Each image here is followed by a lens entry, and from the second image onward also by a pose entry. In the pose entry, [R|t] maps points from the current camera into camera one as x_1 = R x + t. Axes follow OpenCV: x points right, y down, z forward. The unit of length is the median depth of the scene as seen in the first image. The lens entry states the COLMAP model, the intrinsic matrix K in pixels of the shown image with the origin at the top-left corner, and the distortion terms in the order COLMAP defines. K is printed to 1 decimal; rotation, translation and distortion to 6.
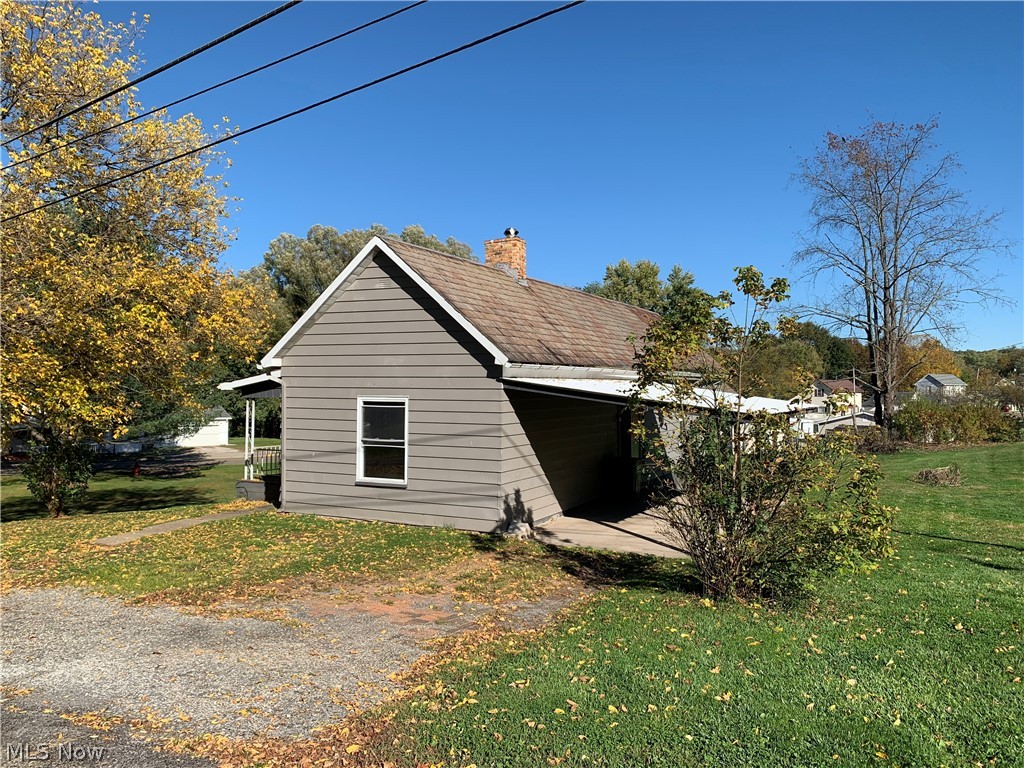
lens RADIAL K [[788.6, 0, 511.7], [0, 788.6, 380.6], [0, 0, 1]] dist [0.037256, -0.036277]
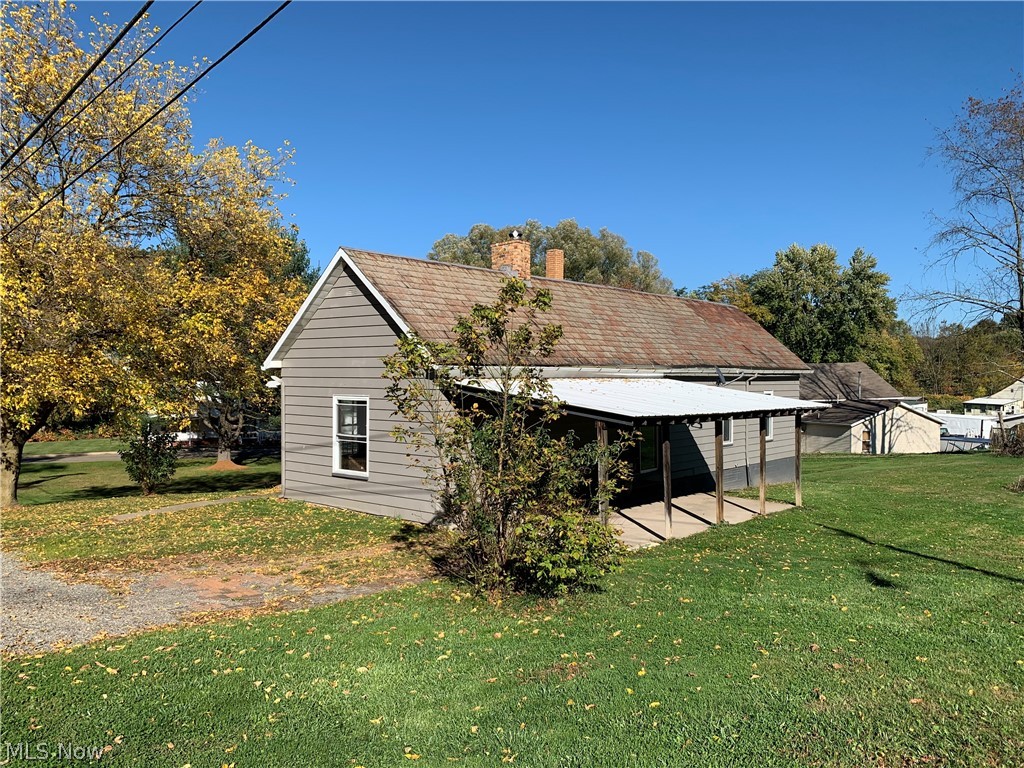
lens RADIAL K [[788.6, 0, 515.9], [0, 788.6, 386.6], [0, 0, 1]] dist [0.037256, -0.036277]
pose [[0.972352, 0.000752, -0.233517, 0.306864], [0.003531, 0.999833, 0.017924, -0.010813], [0.233492, -0.018253, 0.972187, -0.006599]]
